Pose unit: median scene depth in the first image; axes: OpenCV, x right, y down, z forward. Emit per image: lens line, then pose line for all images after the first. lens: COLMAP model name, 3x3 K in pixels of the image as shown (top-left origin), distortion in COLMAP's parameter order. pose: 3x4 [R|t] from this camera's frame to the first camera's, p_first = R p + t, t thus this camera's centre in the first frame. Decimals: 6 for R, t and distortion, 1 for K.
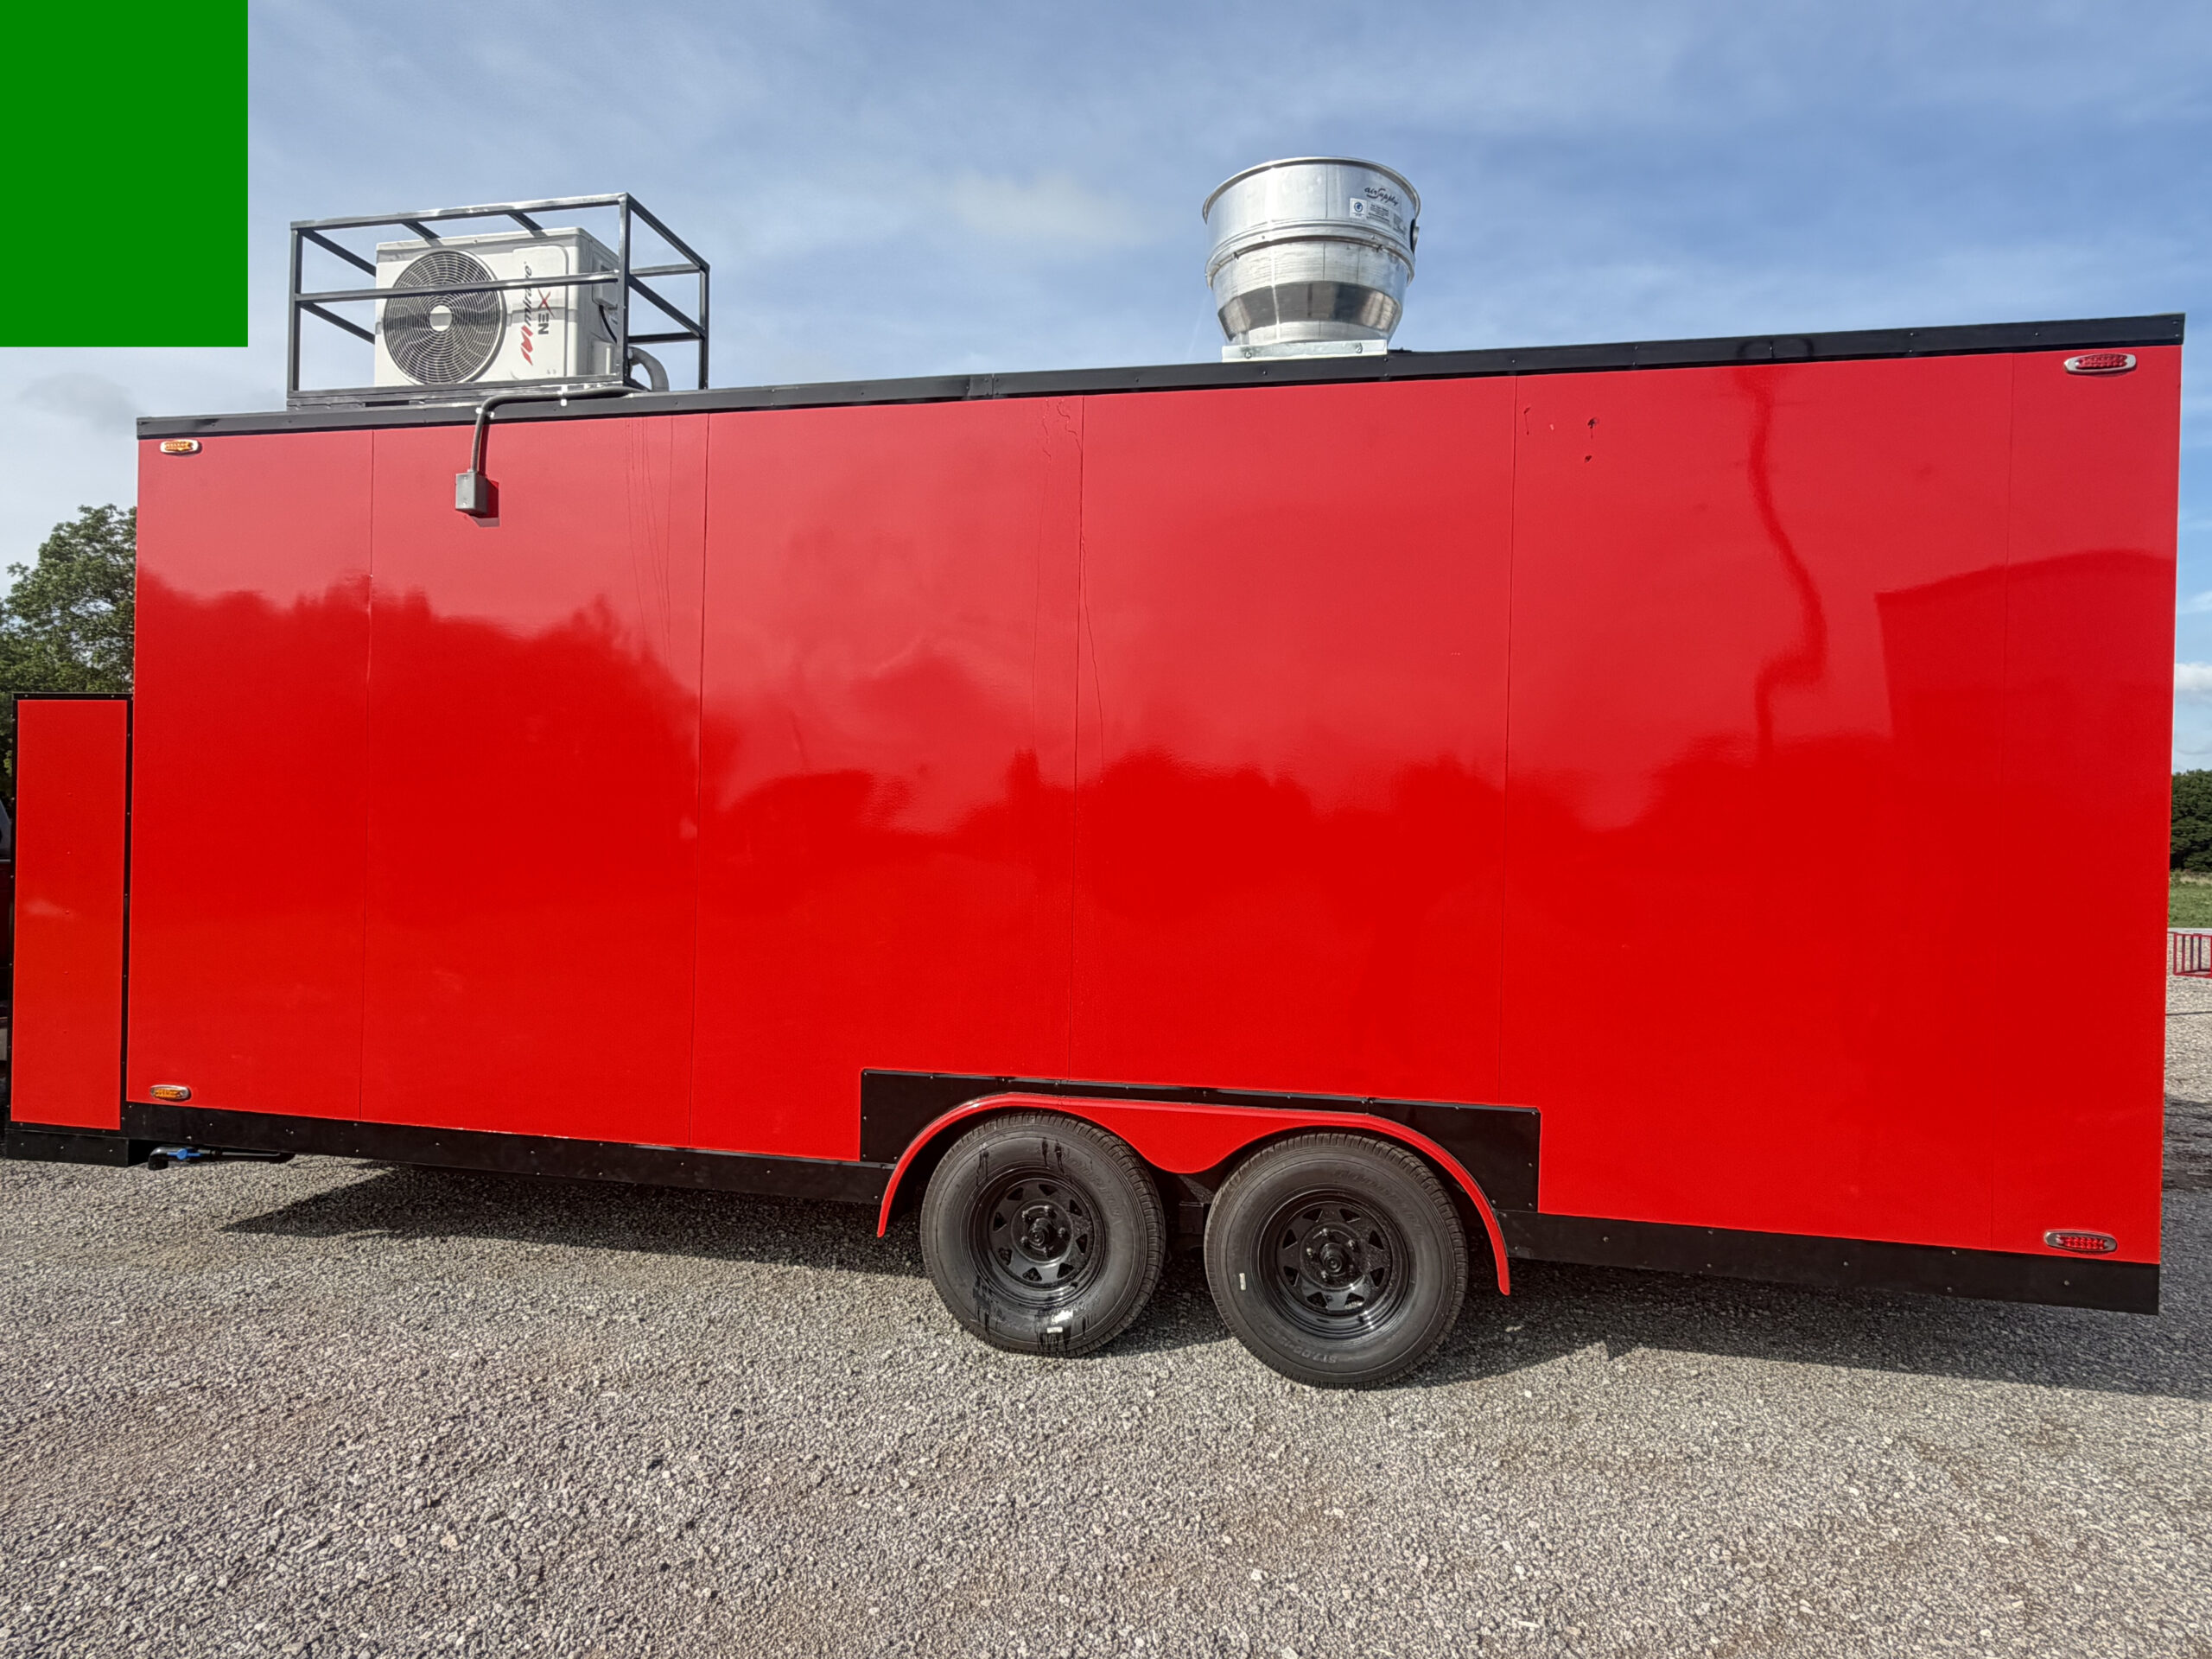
lens RADIAL K [[1284.5, 0, 1102.9], [0, 1284.5, 855.4], [0, 0, 1]] dist [0.013663, -0.000382]
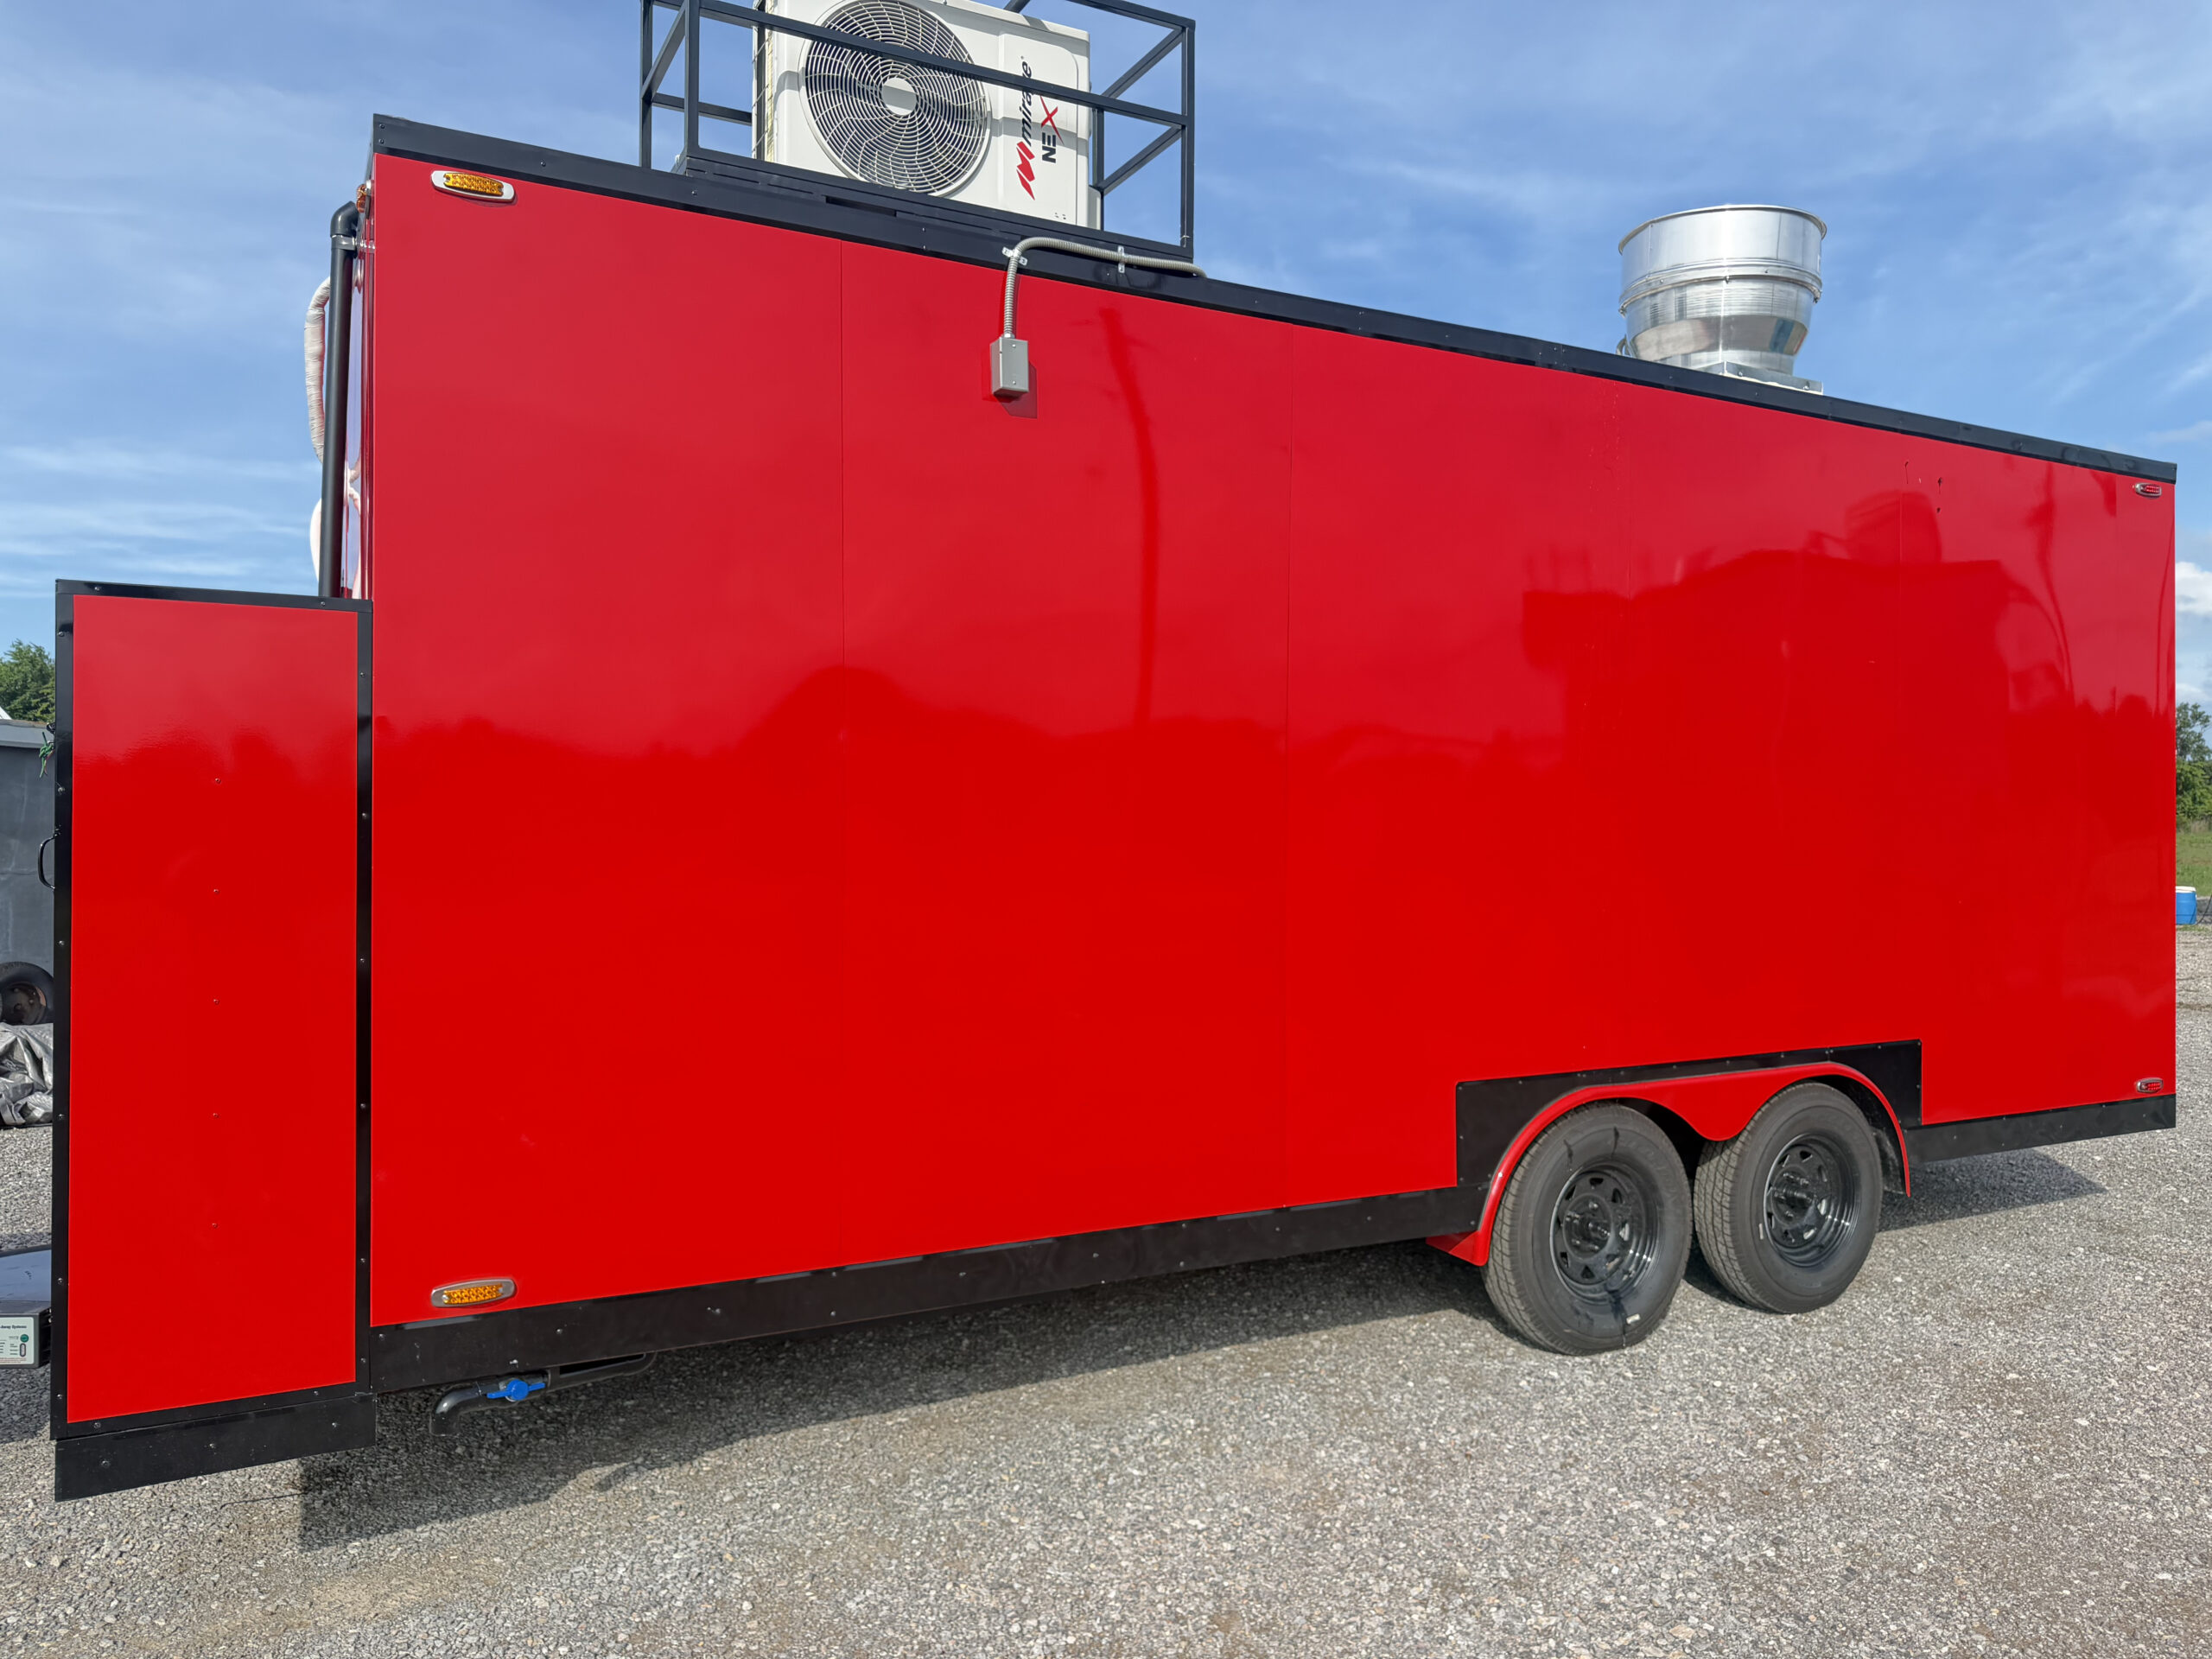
lens RADIAL K [[1577.3, 0, 1115.3], [0, 1577.3, 823.6], [0, 0, 1]] dist [0.069079, -0.091544]
pose [[0.765971, -0.020977, 0.642533, -0.998960], [0.025438, 0.999674, 0.002312, -0.022809], [-0.642372, 0.014574, 0.766254, 0.275556]]
